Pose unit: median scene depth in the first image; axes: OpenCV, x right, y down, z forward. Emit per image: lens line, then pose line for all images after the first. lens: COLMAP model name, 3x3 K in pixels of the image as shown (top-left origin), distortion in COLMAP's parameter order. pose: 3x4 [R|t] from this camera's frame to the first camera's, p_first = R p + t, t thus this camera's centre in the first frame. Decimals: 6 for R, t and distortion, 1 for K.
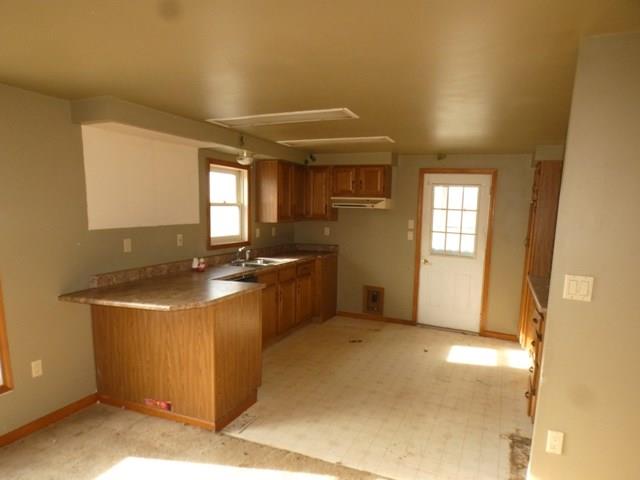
lens RADIAL K [[421.6, 0, 320.2], [0, 421.6, 222.8], [0, 0, 1]] dist [-0.035221, -0.035096]
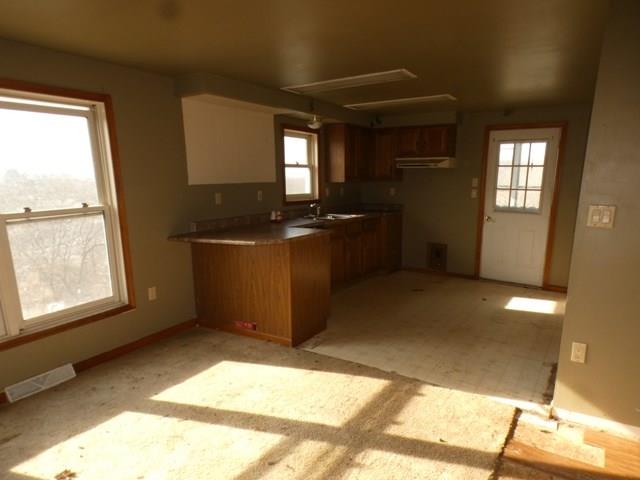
lens RADIAL K [[427.4, 0, 309.5], [0, 427.4, 225.3], [0, 0, 1]] dist [0.002627, -0.082833]
pose [[0.981160, 0.001742, -0.193191, 0.031578], [0.011667, 0.997600, 0.068249, 0.049211], [0.192846, -0.069217, 0.978785, -0.151541]]
